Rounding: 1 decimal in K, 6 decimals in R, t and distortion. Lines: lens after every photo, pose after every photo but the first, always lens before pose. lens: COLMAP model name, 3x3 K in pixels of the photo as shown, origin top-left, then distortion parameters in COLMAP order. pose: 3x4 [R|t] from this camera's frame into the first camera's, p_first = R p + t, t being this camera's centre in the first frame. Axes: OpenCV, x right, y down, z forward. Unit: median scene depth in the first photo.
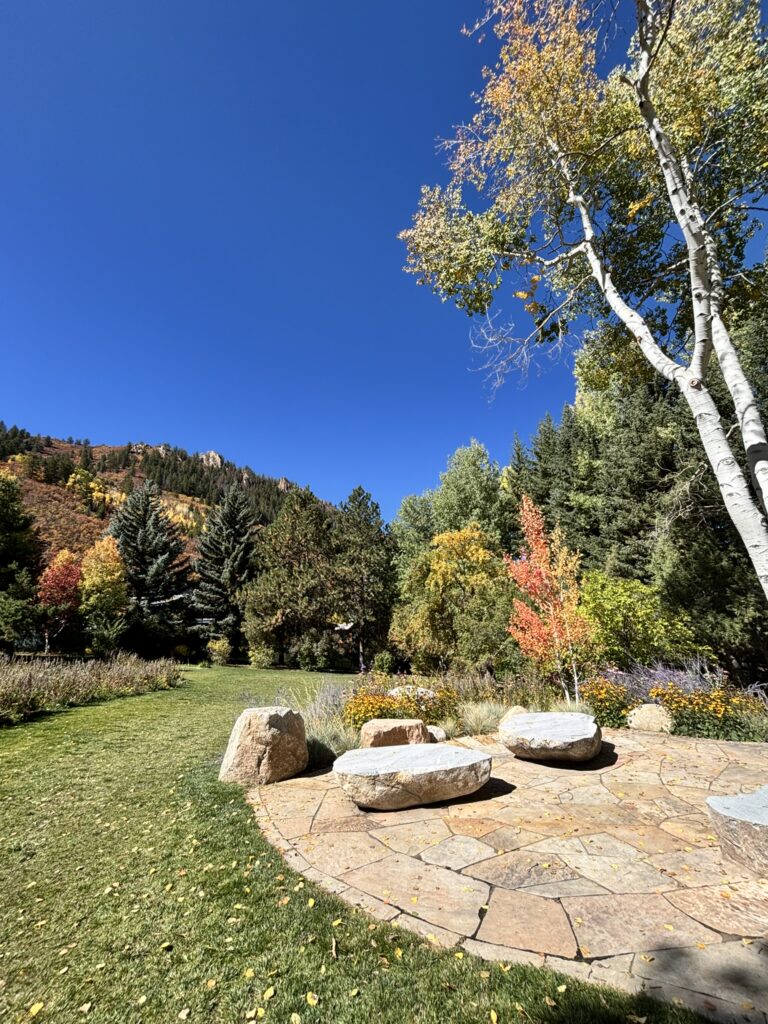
lens RADIAL K [[402.2, 0, 384.0], [0, 402.2, 512.0], [0, 0, 1]] dist [0.011505, -0.000173]
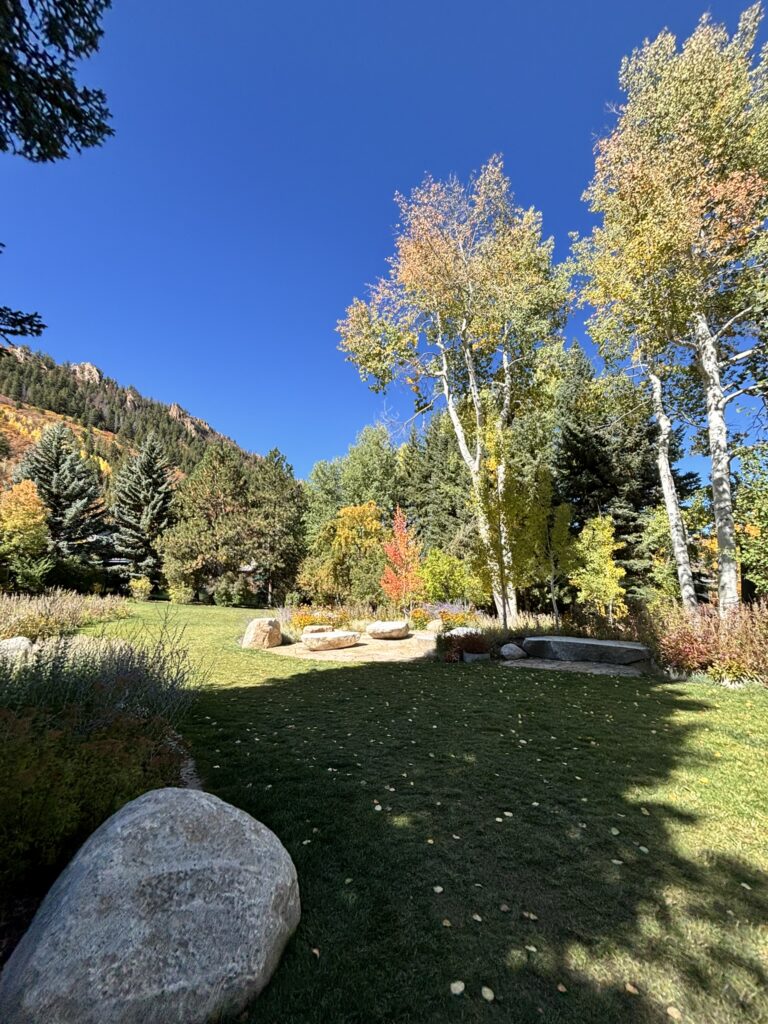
lens RADIAL K [[408.8, 0, 384.0], [0, 408.8, 512.0], [0, 0, 1]] dist [-0.011836, -0.000073]
pose [[0.968527, 0.060072, 0.241550, -0.038776], [-0.093658, 0.987073, 0.130058, -0.073681], [-0.230615, -0.148587, 0.961633, -0.202516]]
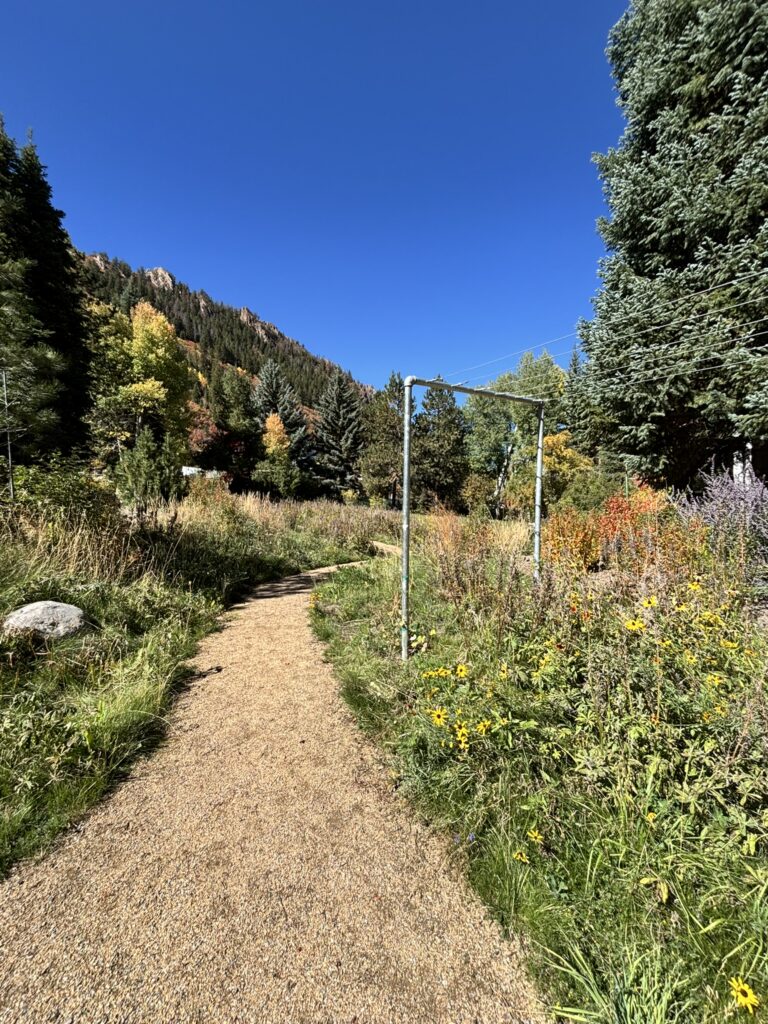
lens RADIAL K [[402.2, 0, 384.0], [0, 402.2, 512.0], [0, 0, 1]] dist [0.011505, -0.000173]
pose [[0.991907, 0.014089, 0.126181, -0.449527], [-0.060548, 0.926030, 0.372562, -0.156637], [-0.111599, -0.377187, 0.919389, -0.372917]]
